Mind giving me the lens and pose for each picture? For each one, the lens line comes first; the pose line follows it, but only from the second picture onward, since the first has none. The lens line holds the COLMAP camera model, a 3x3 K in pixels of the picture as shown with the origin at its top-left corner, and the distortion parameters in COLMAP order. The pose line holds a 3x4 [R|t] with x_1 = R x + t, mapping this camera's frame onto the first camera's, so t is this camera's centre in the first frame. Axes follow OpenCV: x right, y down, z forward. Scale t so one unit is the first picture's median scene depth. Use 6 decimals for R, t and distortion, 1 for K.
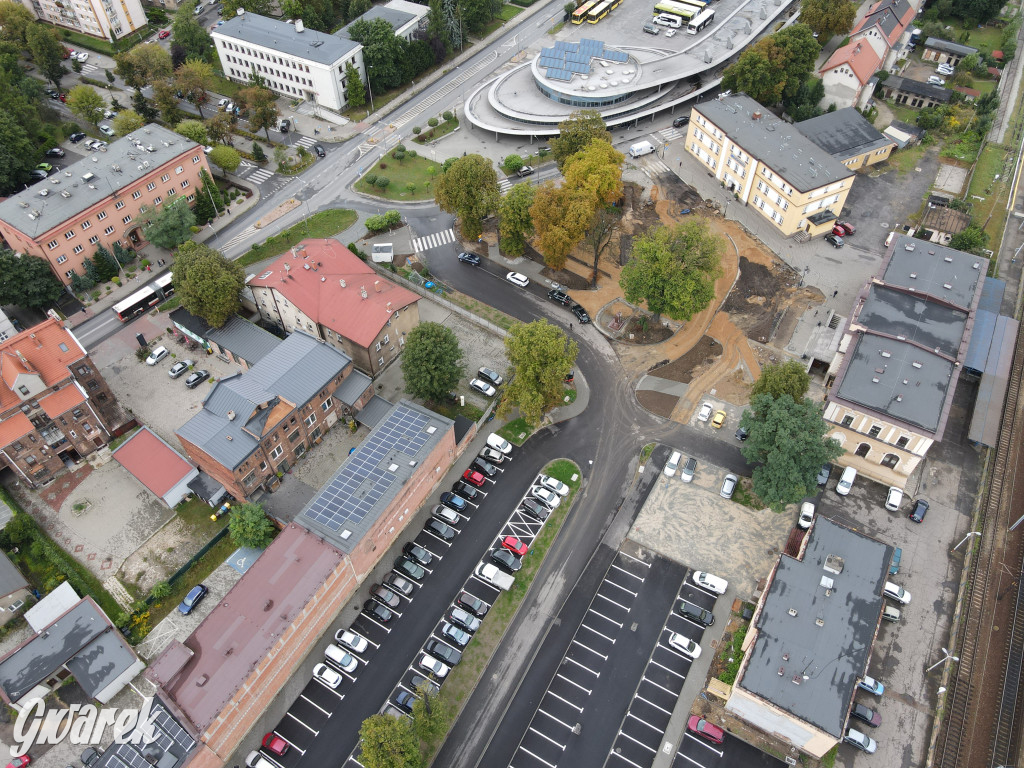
lens RADIAL K [[749.0, 0, 510.8], [0, 749.0, 381.3], [0, 0, 1]] dist [0.000258, 0.029248]
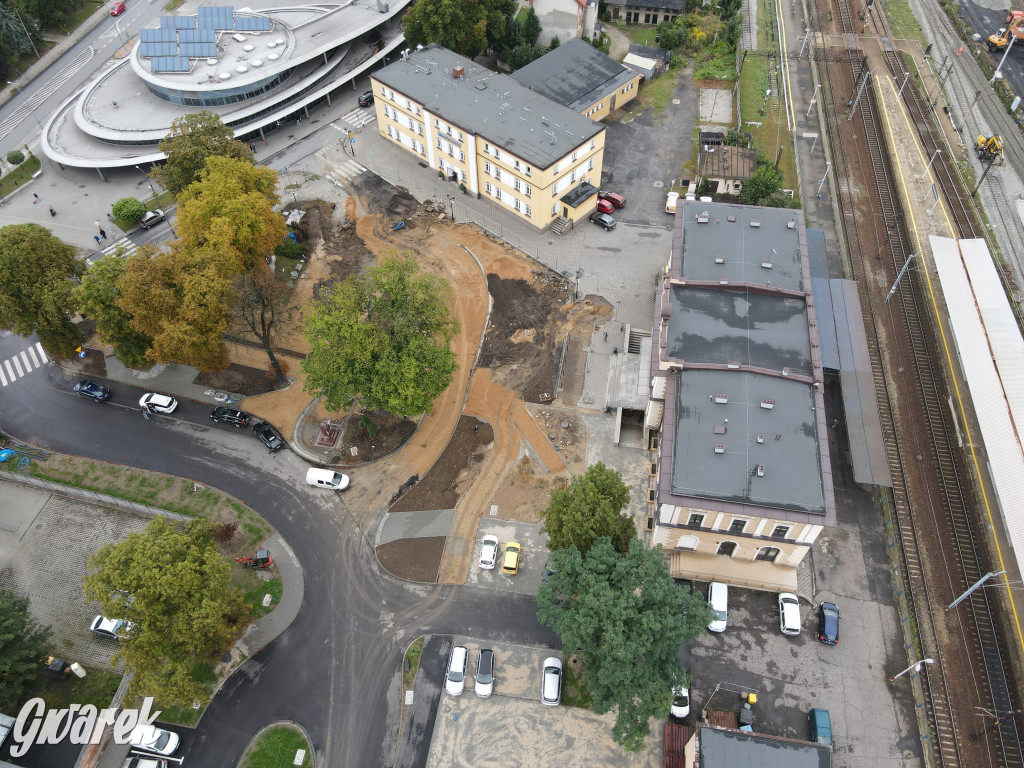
lens RADIAL K [[751.0, 0, 511.3], [0, 751.0, 379.4], [0, 0, 1]] dist [-0.001099, 0.034817]
pose [[0.936450, -0.276885, 0.215396, 0.156870], [0.270428, 0.960900, 0.059503, -0.114125], [-0.223449, 0.002528, 0.974712, 0.327327]]
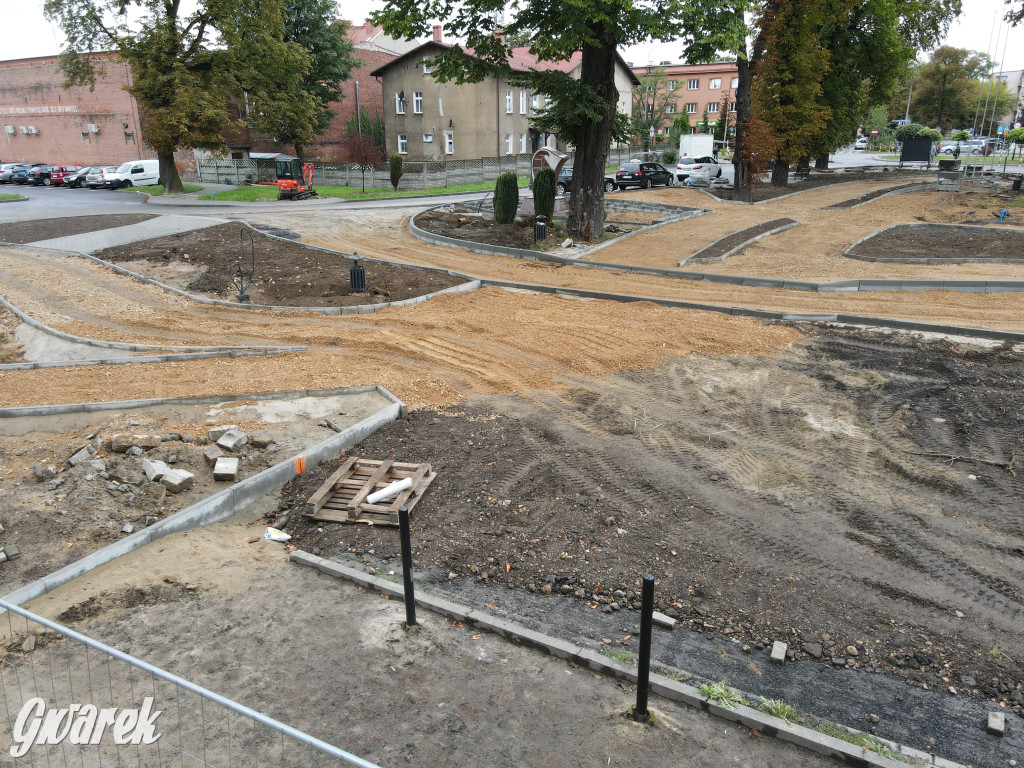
lens RADIAL K [[749.0, 0, 510.8], [0, 749.0, 381.3], [0, 0, 1]] dist [0.000258, 0.029248]
pose [[0.020841, 0.321589, -0.946650, 0.370994], [-0.759243, 0.621129, 0.194291, -0.077839], [0.650473, 0.714688, 0.257109, 0.934225]]
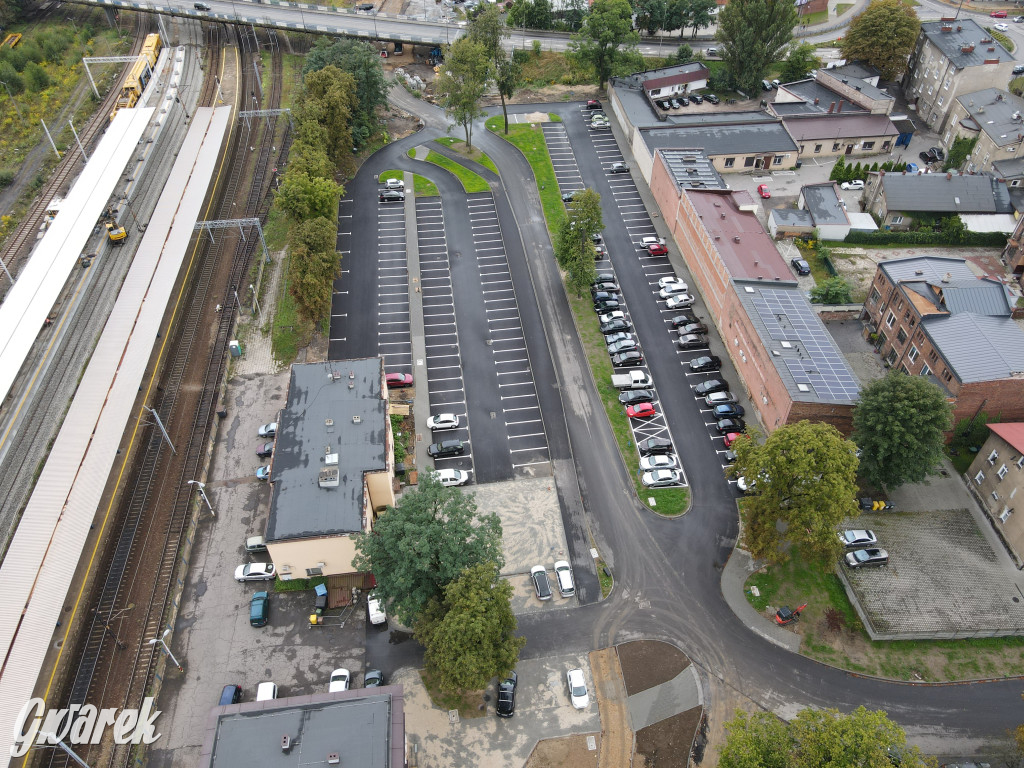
lens RADIAL K [[749.0, 0, 510.8], [0, 749.0, 381.3], [0, 0, 1]] dist [0.000258, 0.029248]
pose [[-0.803641, 0.422884, -0.418724, 0.389640], [-0.443649, 0.043248, 0.895157, -0.417490], [0.396656, 0.905151, 0.152856, 0.577397]]
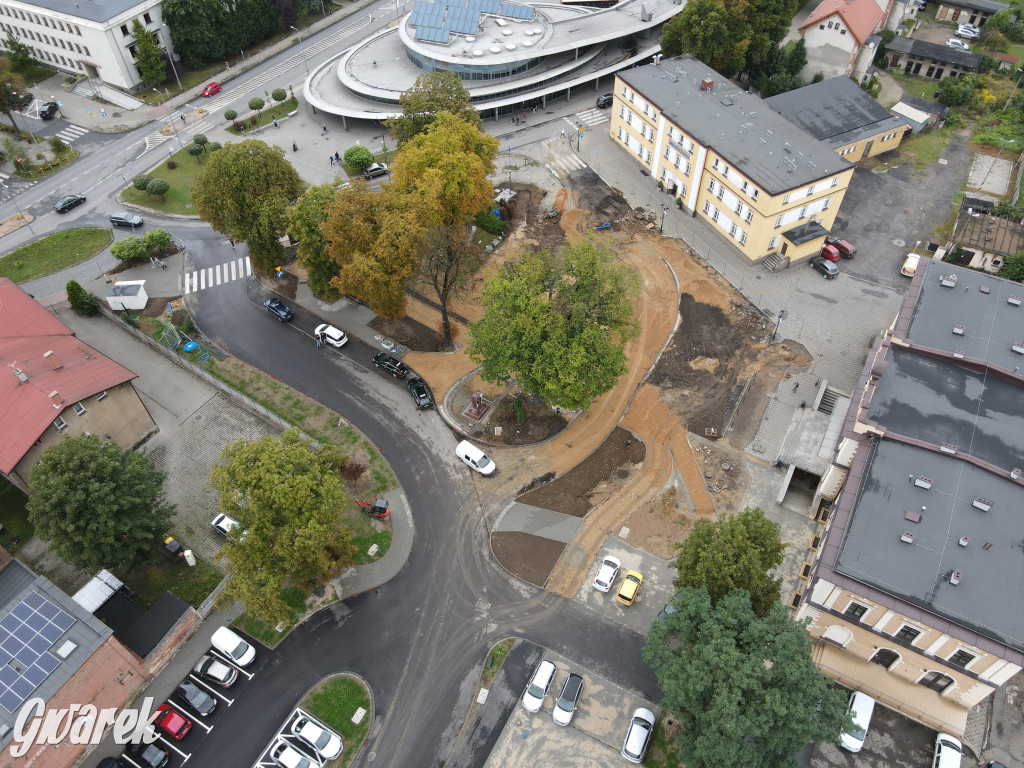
lens RADIAL K [[749.0, 0, 510.8], [0, 749.0, 381.3], [0, 0, 1]] dist [0.000258, 0.029248]
pose [[0.999884, -0.013612, 0.006858, 0.159182], [0.013727, 0.999761, -0.016989, -0.085118], [-0.006625, 0.017081, 0.999832, 0.365967]]
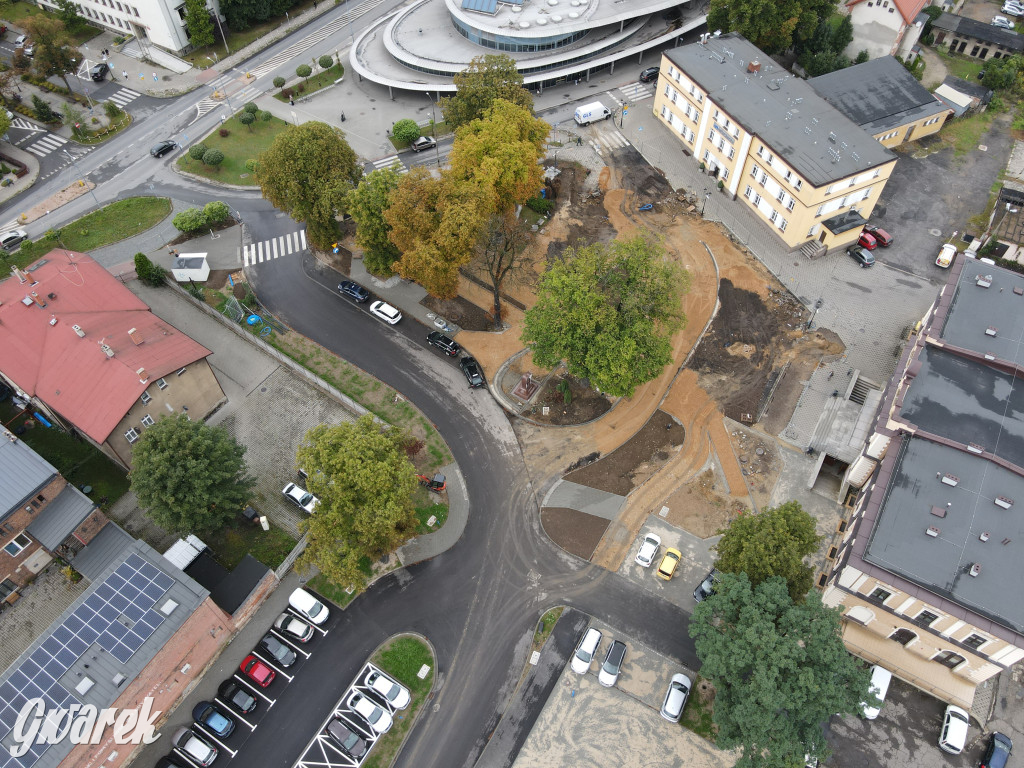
lens RADIAL K [[749.0, 0, 510.8], [0, 749.0, 381.3], [0, 0, 1]] dist [0.000258, 0.029248]
pose [[0.999891, 0.013911, -0.005034, 0.126662], [-0.013595, 0.998222, 0.058034, -0.116443], [0.005833, -0.057959, 0.998302, 0.332440]]
